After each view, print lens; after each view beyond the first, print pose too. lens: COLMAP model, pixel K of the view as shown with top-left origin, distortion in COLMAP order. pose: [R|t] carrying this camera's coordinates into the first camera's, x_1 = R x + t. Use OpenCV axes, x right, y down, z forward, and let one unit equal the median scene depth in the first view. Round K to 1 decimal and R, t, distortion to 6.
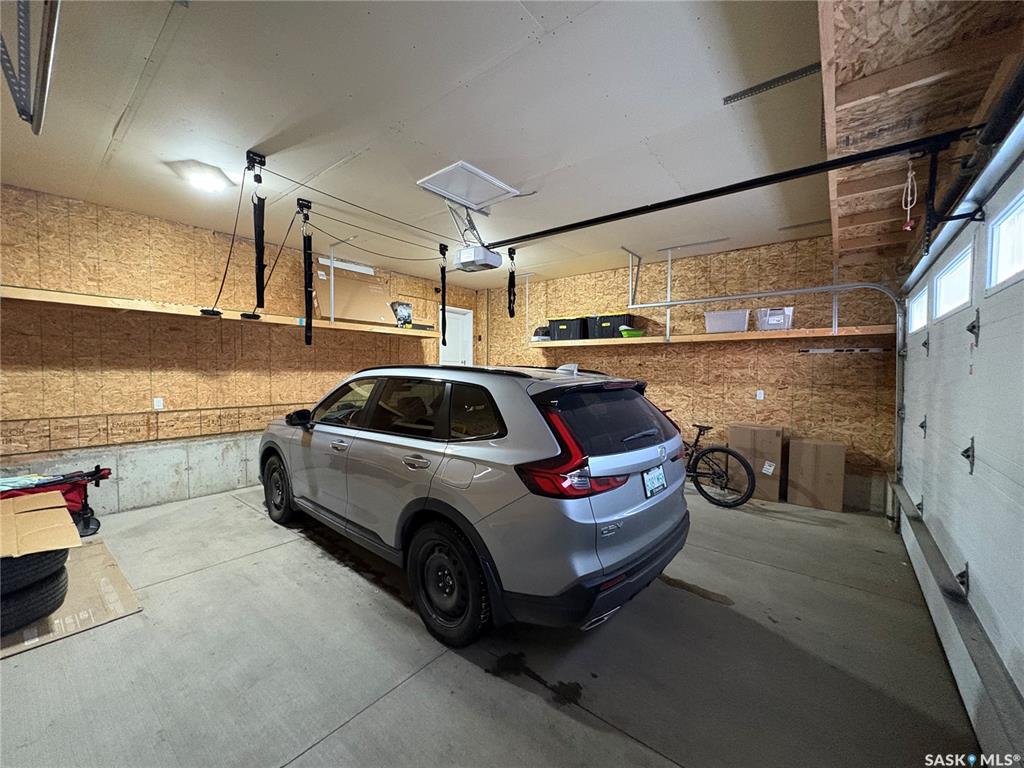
lens RADIAL K [[405.7, 0, 512.0], [0, 405.7, 384.0], [0, 0, 1]] dist [0.000255, -0.000015]
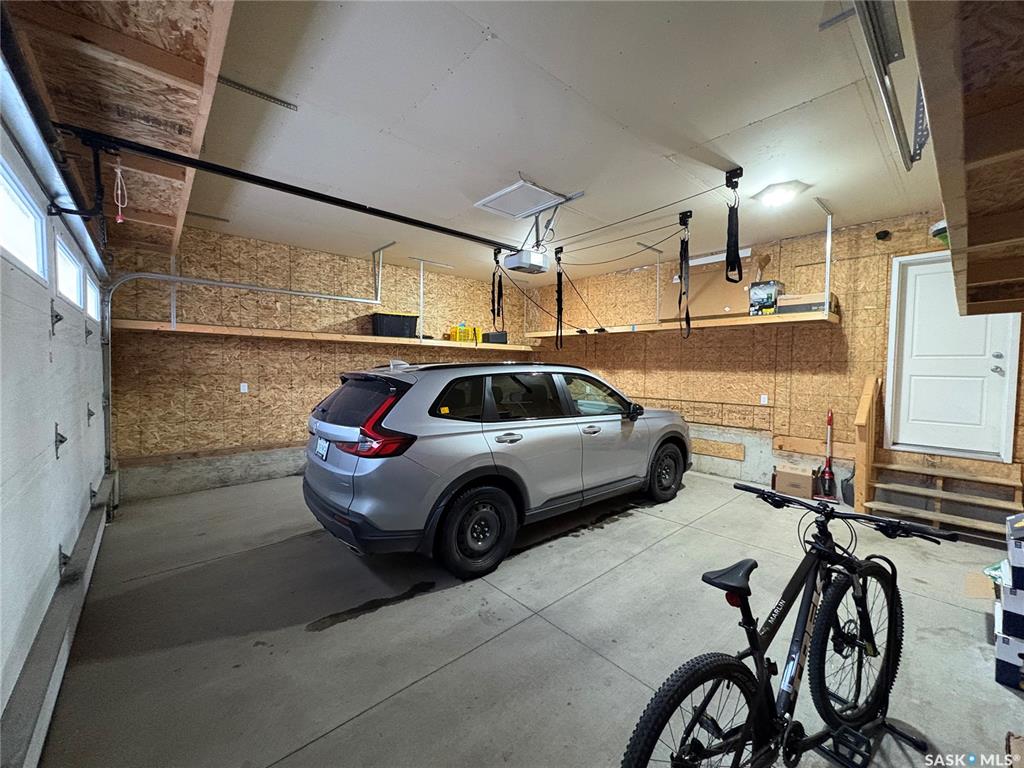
lens RADIAL K [[405.7, 0, 512.0], [0, 405.7, 384.0], [0, 0, 1]] dist [0.000255, -0.000015]
pose [[-0.165548, 0.032728, -0.985659, 0.929547], [-0.046326, 0.998088, 0.040921, -0.028766], [0.985113, 0.052436, -0.163715, 1.096462]]
